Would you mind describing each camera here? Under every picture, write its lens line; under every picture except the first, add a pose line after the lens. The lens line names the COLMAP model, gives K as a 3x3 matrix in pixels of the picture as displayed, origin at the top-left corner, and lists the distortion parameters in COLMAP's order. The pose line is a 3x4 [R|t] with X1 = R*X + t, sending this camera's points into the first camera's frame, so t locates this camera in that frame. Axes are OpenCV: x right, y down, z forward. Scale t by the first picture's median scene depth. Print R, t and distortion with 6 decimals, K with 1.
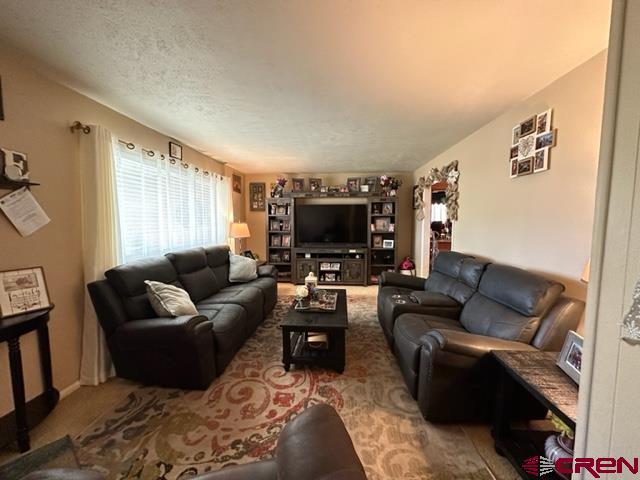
lens RADIAL K [[254.7, 0, 320.1], [0, 254.7, 241.0], [0, 0, 1]] dist [-0.001356, 0.000349]
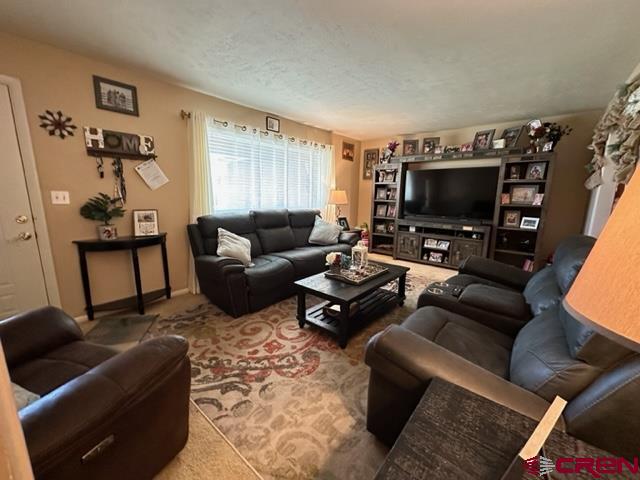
lens RADIAL K [[254.7, 0, 319.4], [0, 254.7, 240.4], [0, 0, 1]] dist [-0.001356, 0.000349]
pose [[0.806125, 0.122525, -0.578921, 0.407026], [-0.064491, 0.990692, 0.119873, 0.021785], [0.588220, -0.059298, 0.806524, 0.185262]]
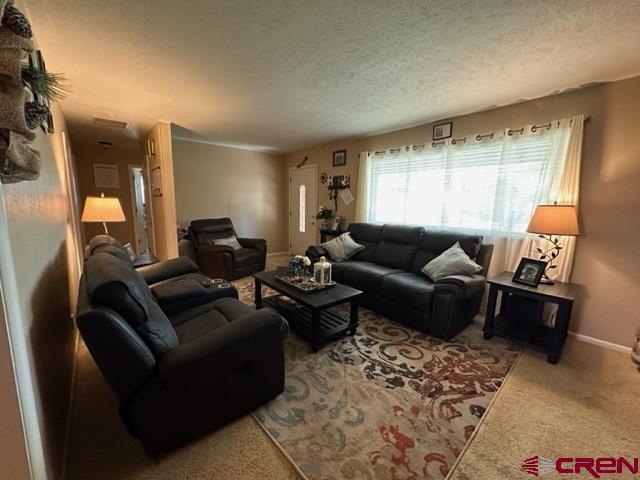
lens RADIAL K [[254.7, 0, 325.3], [0, 254.7, 261.3], [0, 0, 1]] dist [-0.001356, 0.000349]
pose [[-0.677622, 0.145819, -0.720809, 0.575507], [-0.078931, 0.960062, 0.268422, -0.048077], [0.731162, 0.238783, -0.639050, 1.066251]]
